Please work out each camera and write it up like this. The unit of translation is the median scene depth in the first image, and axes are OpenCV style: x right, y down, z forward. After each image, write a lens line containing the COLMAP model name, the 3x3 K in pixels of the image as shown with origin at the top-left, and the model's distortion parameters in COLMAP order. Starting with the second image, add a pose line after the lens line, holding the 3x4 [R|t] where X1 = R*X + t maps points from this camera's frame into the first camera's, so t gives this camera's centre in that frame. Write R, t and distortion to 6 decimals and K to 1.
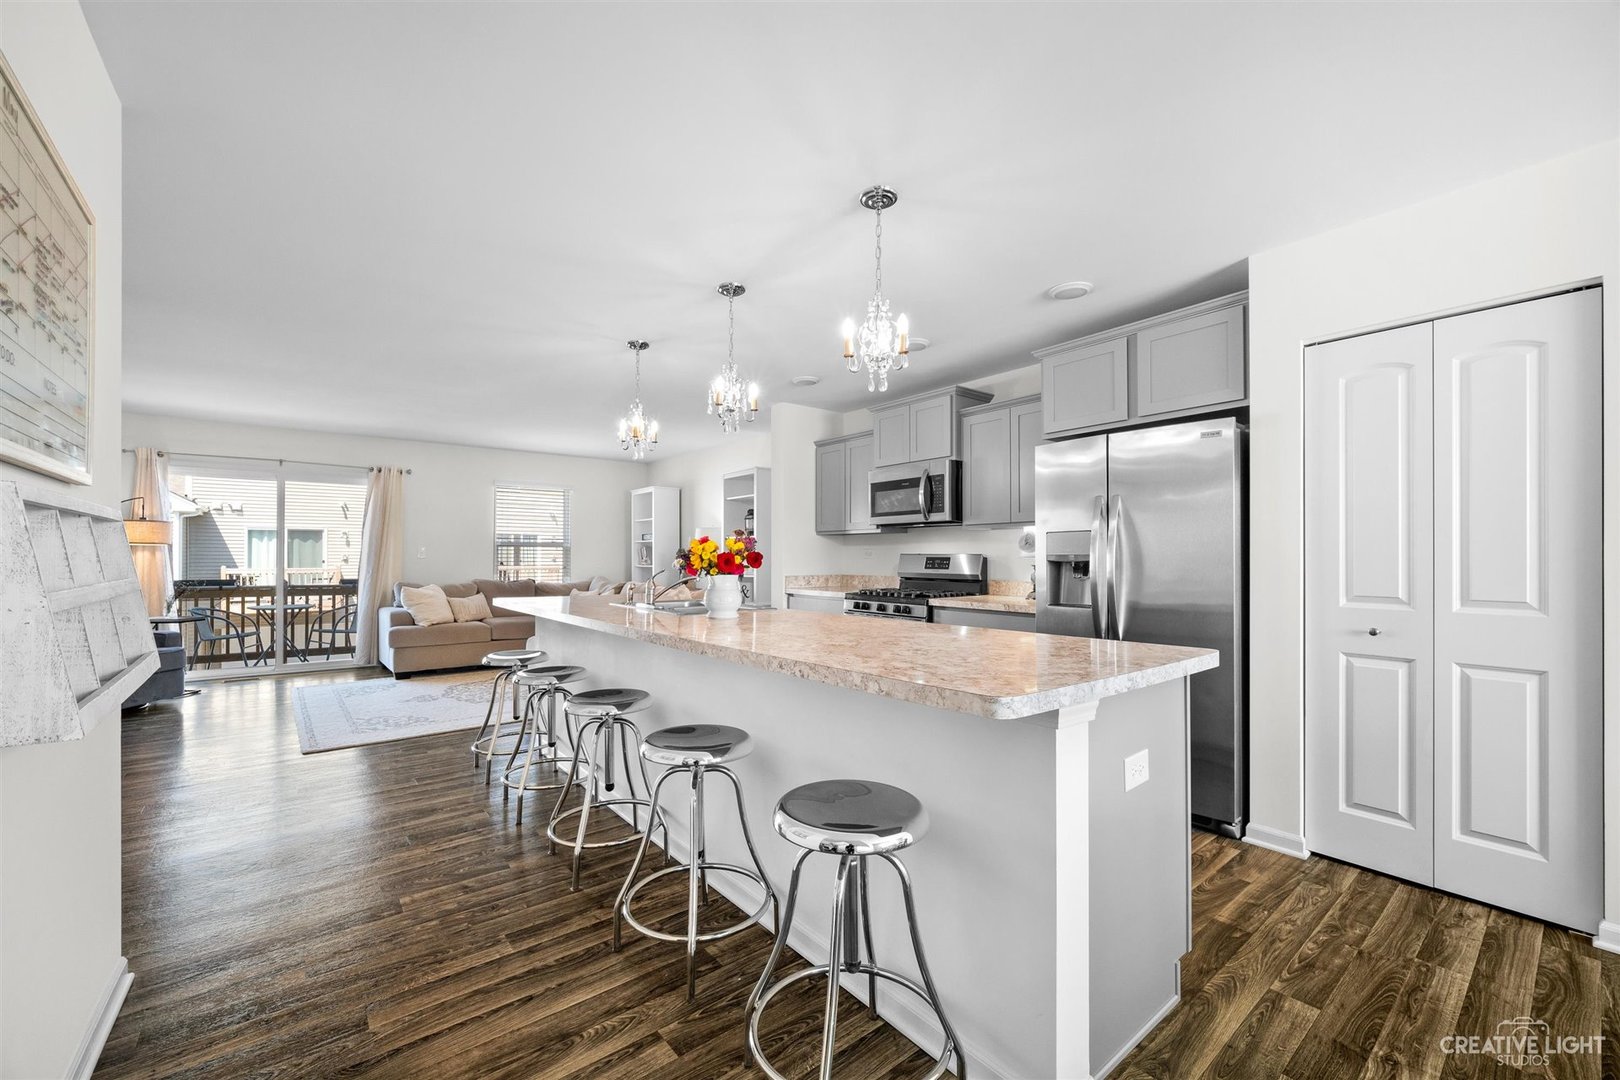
lens RADIAL K [[644.2, 0, 810.0], [0, 644.2, 540.0], [0, 0, 1]] dist [-0.001152, -0.000139]
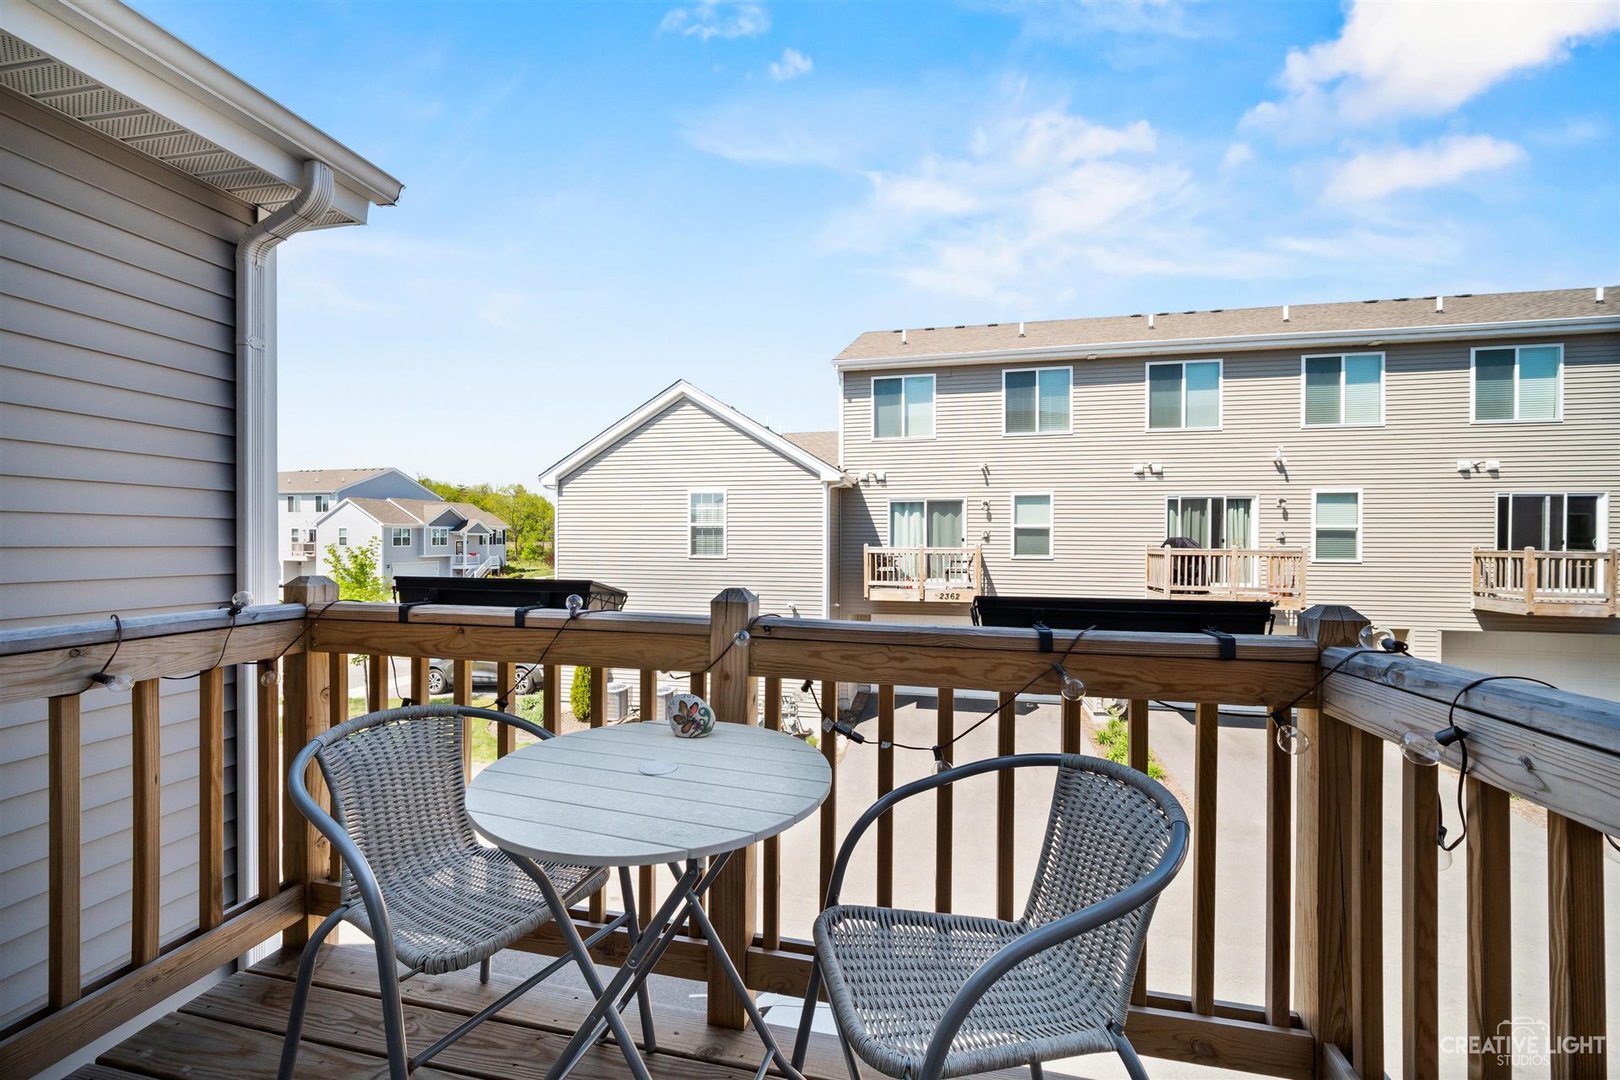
lens RADIAL K [[644.2, 0, 810.0], [0, 644.2, 540.0], [0, 0, 1]] dist [-0.001152, -0.000139]
pose [[0.629082, 0.001136, -0.777338, -0.271810], [0.017853, 0.999714, 0.015909, 0.018709], [0.777134, -0.023886, 0.628882, 0.373223]]
